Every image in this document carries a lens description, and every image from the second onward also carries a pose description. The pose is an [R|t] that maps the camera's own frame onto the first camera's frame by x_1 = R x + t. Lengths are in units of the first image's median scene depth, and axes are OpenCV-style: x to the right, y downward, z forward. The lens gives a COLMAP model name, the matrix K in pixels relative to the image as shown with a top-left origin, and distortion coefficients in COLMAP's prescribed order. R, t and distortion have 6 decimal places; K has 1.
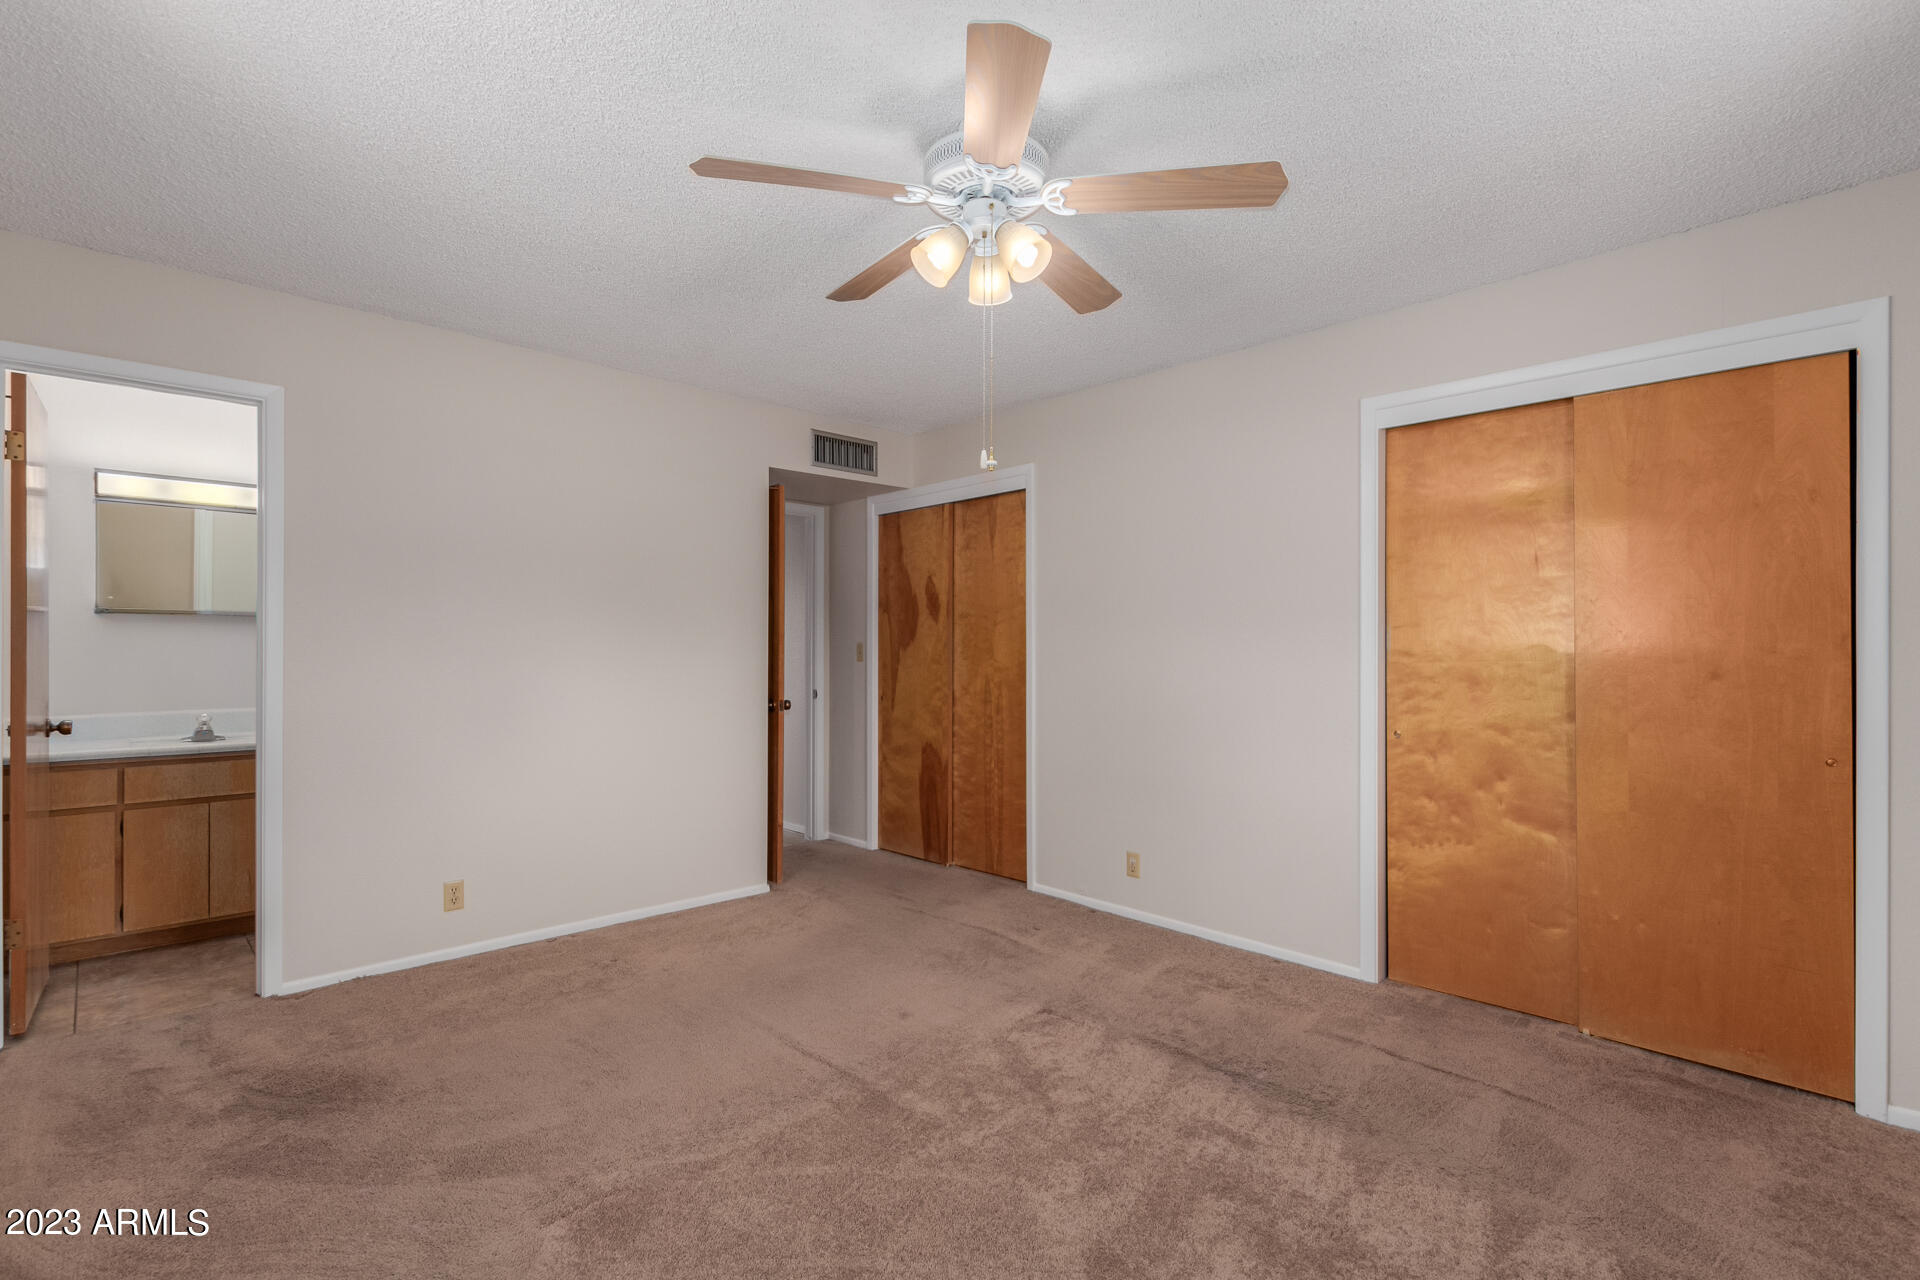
lens RADIAL K [[887.1, 0, 958.6], [0, 887.1, 637.5], [0, 0, 1]] dist [-0.002115, -0.002252]
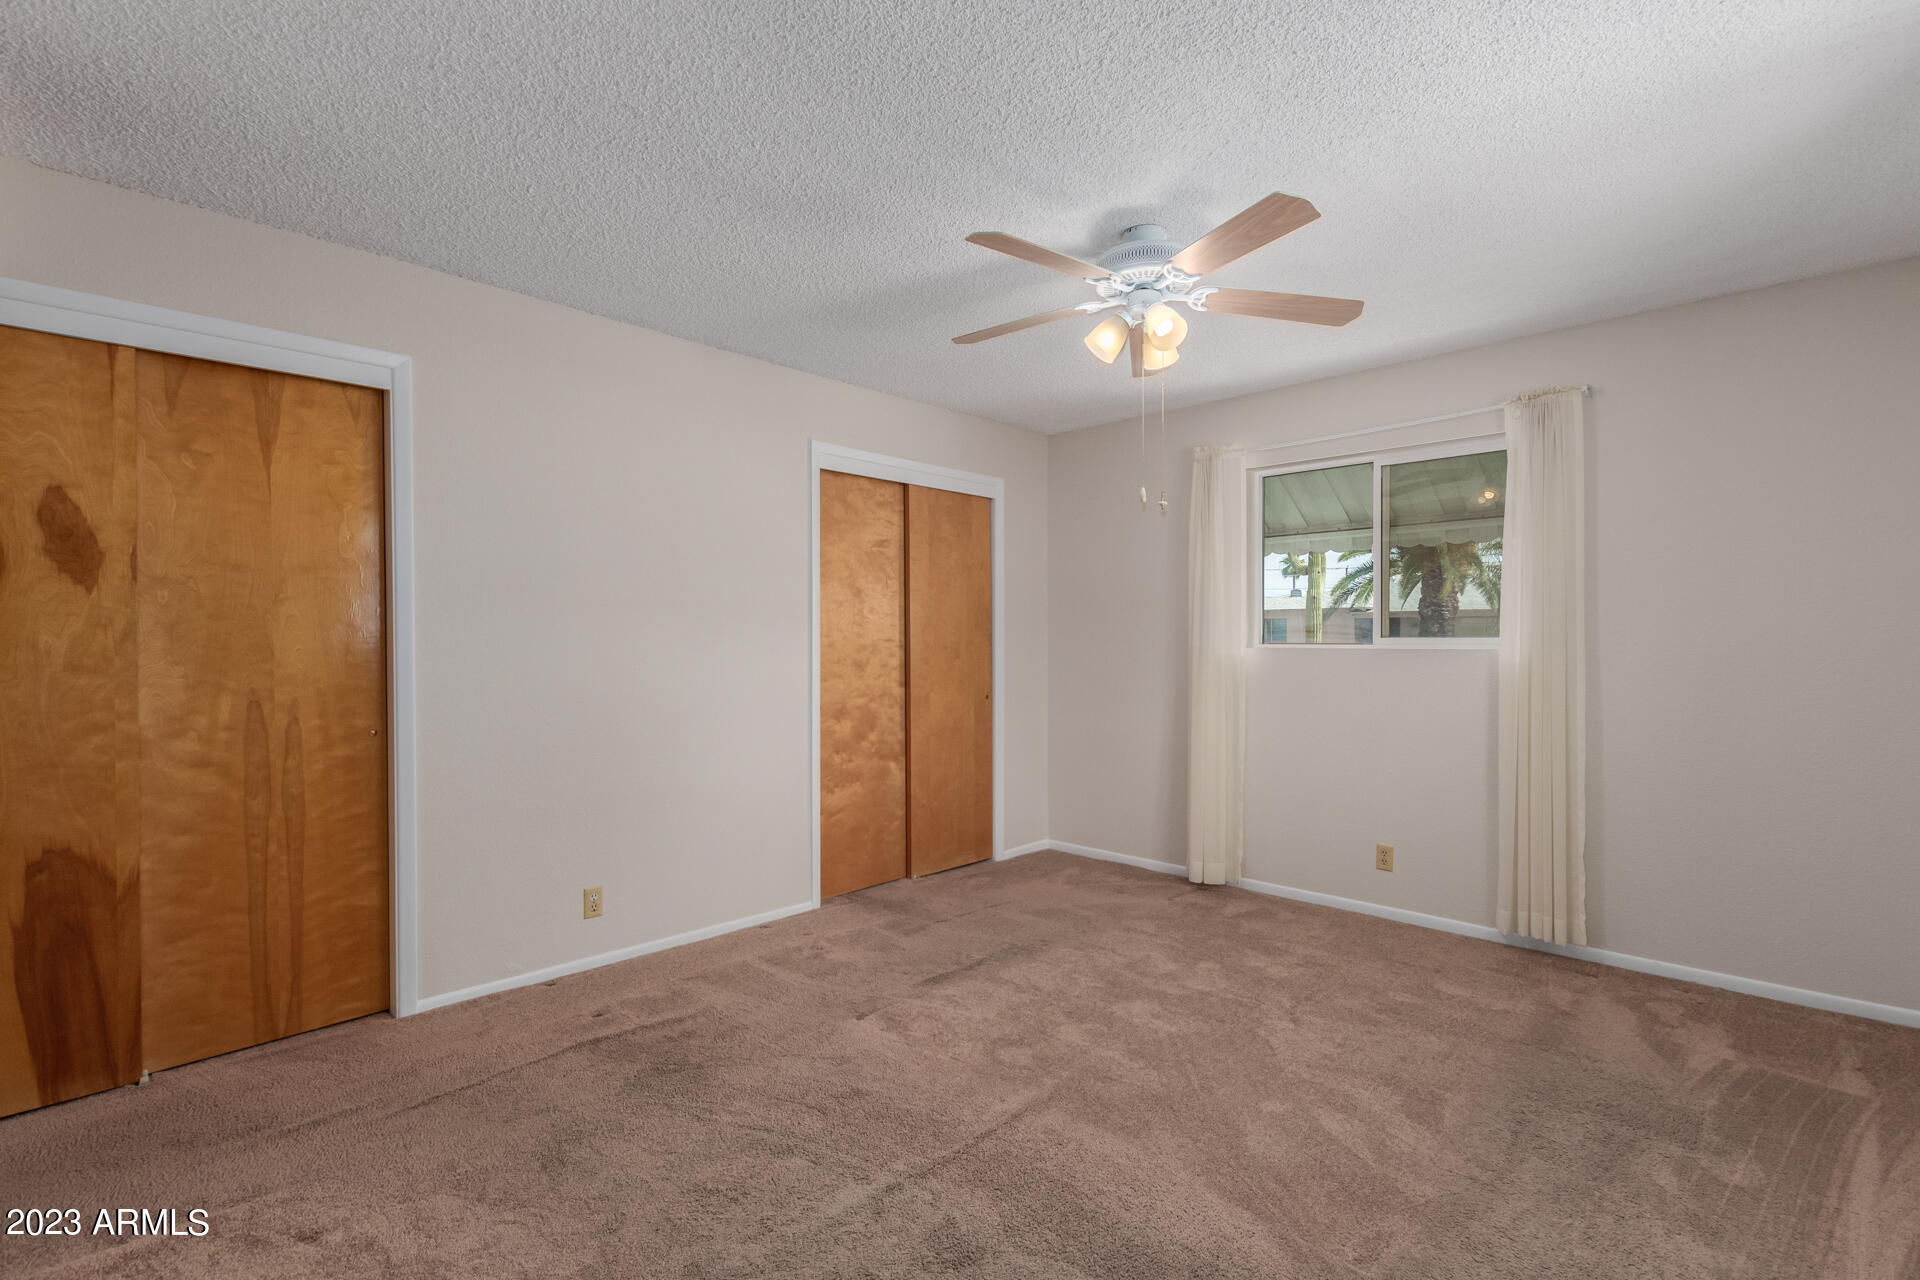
lens RADIAL K [[887.1, 0, 957.0], [0, 887.1, 644.7], [0, 0, 1]] dist [-0.002115, -0.002252]
pose [[-0.041004, -0.006647, 0.999137, -0.634075], [-0.011894, 0.999910, 0.006164, 0.005589], [-0.999088, -0.011631, -0.041079, 0.687796]]
